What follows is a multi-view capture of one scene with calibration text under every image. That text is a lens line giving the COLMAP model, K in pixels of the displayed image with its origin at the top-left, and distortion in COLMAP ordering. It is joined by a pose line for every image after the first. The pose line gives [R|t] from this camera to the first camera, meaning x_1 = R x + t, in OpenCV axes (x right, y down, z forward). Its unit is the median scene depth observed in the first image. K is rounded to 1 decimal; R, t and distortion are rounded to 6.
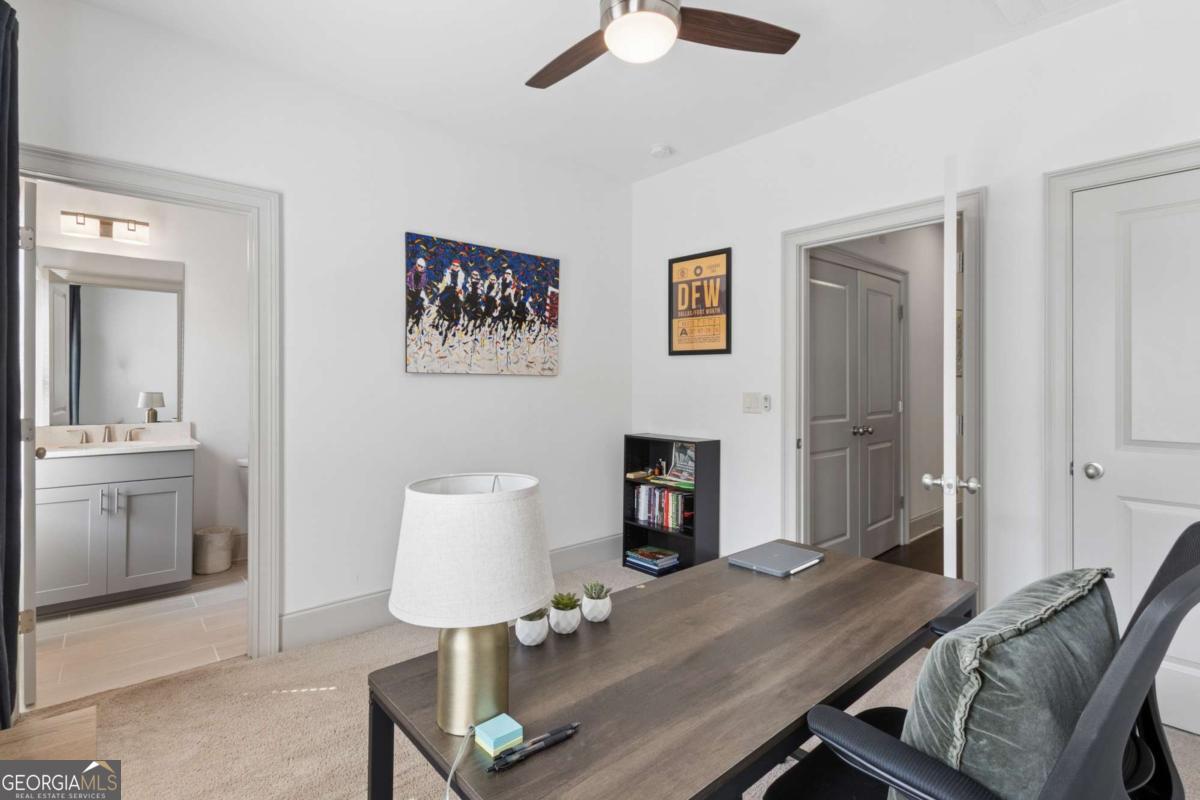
lens RADIAL K [[569.4, 0, 593.3], [0, 569.4, 390.0], [0, 0, 1]] dist [0.004972, -0.001972]
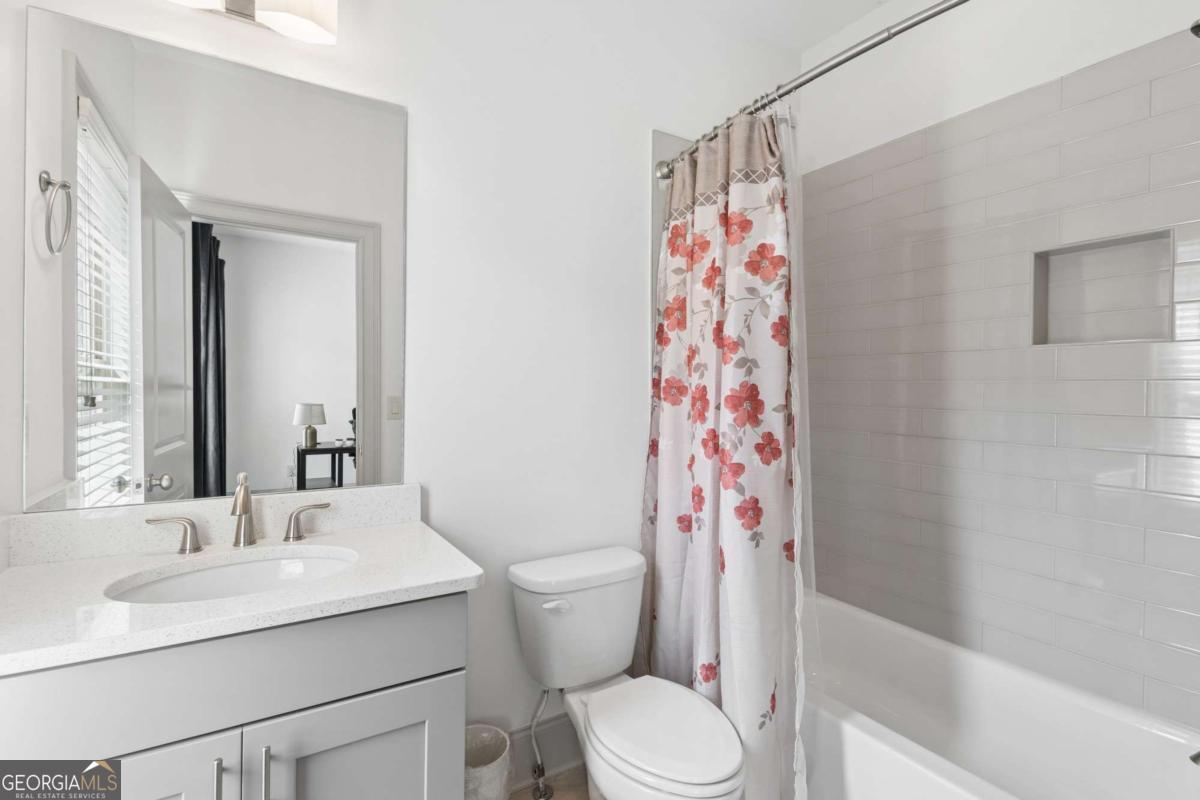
lens RADIAL K [[569.4, 0, 603.6], [0, 569.4, 402.6], [0, 0, 1]] dist [0.004972, -0.001972]
pose [[0.986657, 0.003415, -0.162778, -0.487579], [-0.001896, 0.999953, 0.009483, -0.009044], [0.162803, -0.009048, 0.986617, 0.586539]]
